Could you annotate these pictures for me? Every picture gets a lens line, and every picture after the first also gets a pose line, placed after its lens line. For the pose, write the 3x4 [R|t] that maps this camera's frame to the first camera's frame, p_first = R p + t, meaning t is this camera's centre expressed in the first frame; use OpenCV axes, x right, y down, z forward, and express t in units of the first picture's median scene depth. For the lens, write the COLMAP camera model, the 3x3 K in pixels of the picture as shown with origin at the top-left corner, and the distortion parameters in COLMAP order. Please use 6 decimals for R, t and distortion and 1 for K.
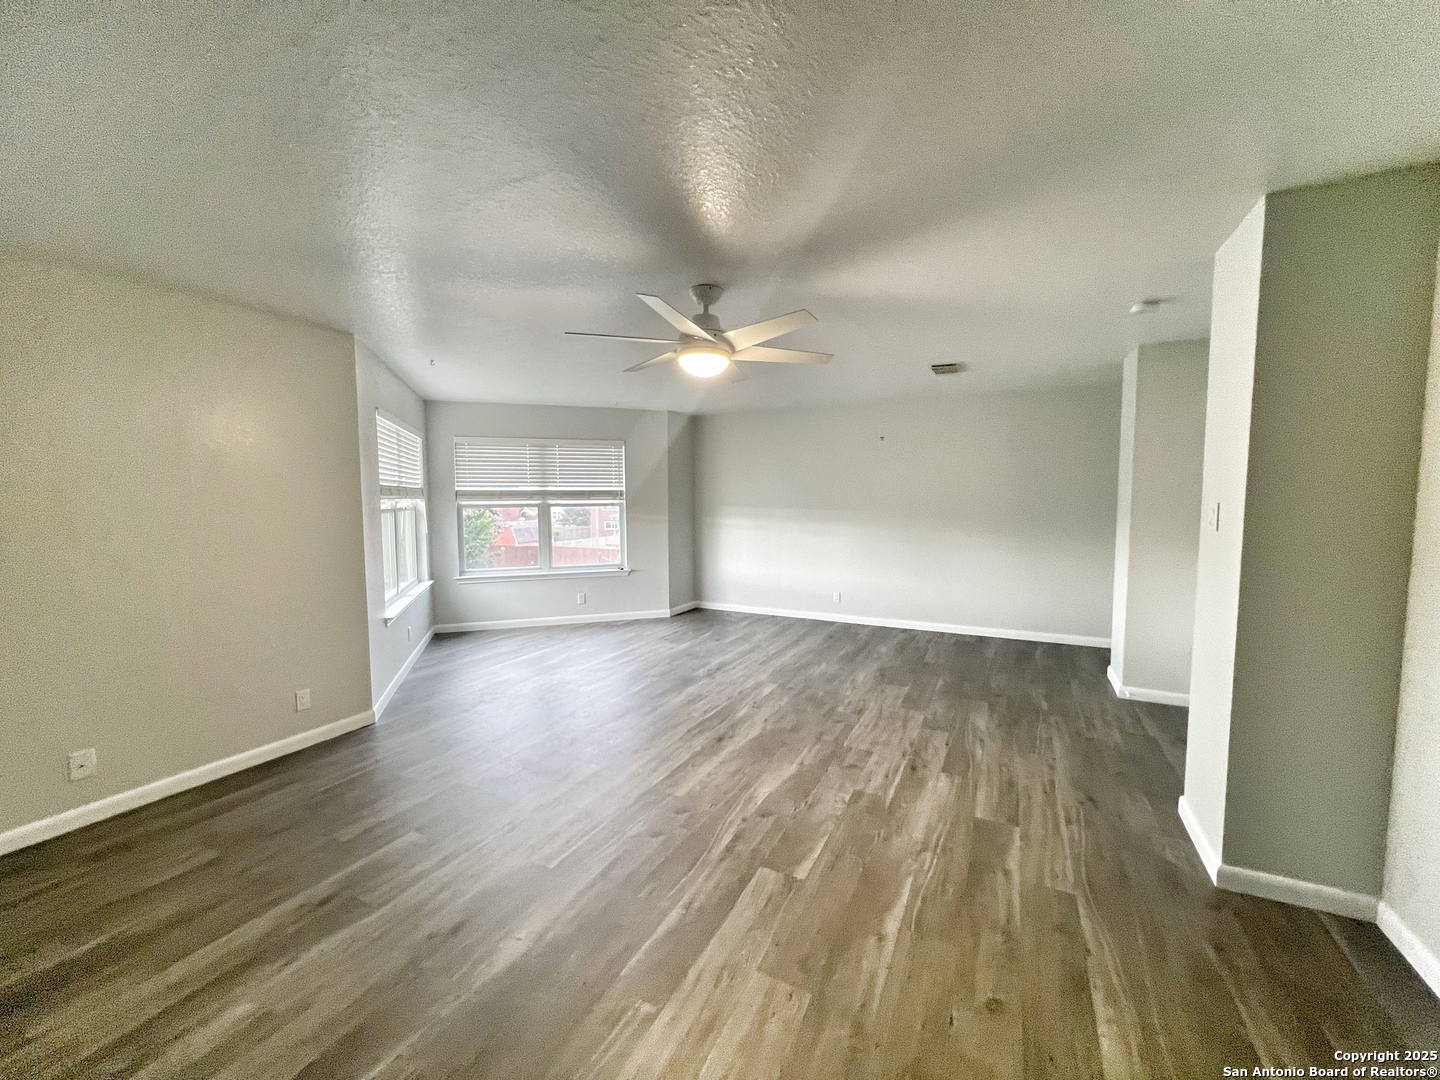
lens RADIAL K [[580.3, 0, 720.0], [0, 580.3, 540.0], [0, 0, 1]] dist [-0.000181, 0.001369]
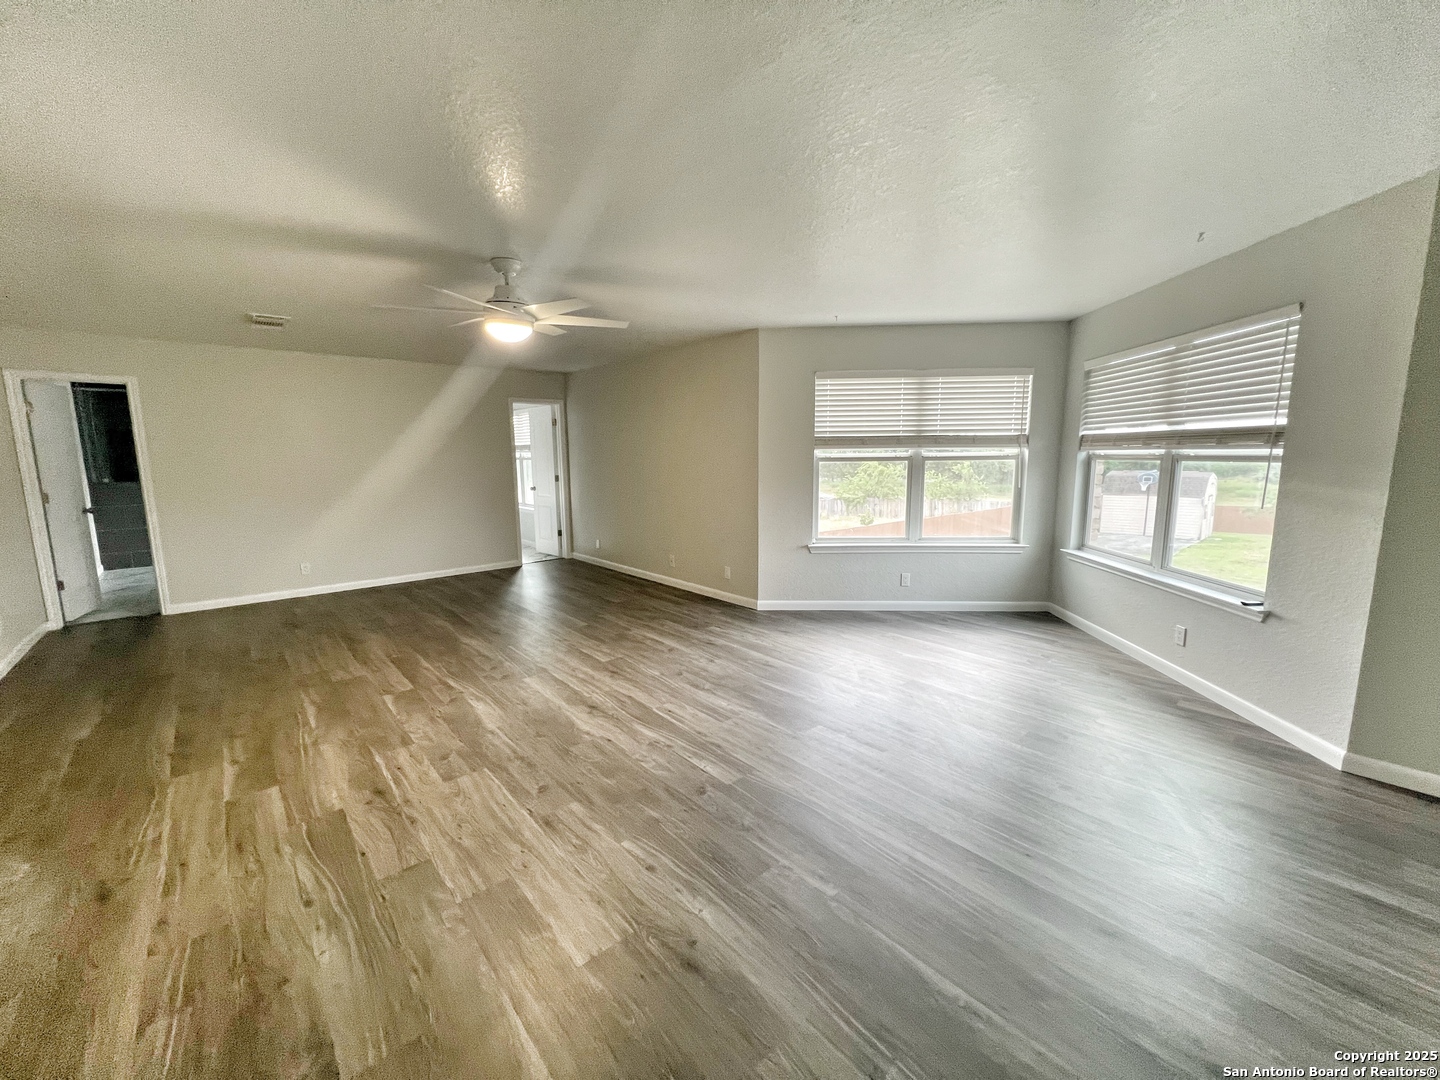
lens RADIAL K [[580.3, 0, 720.0], [0, 580.3, 540.0], [0, 0, 1]] dist [-0.000181, 0.001369]
pose [[-0.375800, 0.146480, -0.915051, 0.792755], [-0.057716, 0.981812, 0.180871, -0.113629], [0.924902, 0.120785, -0.360510, 1.589649]]
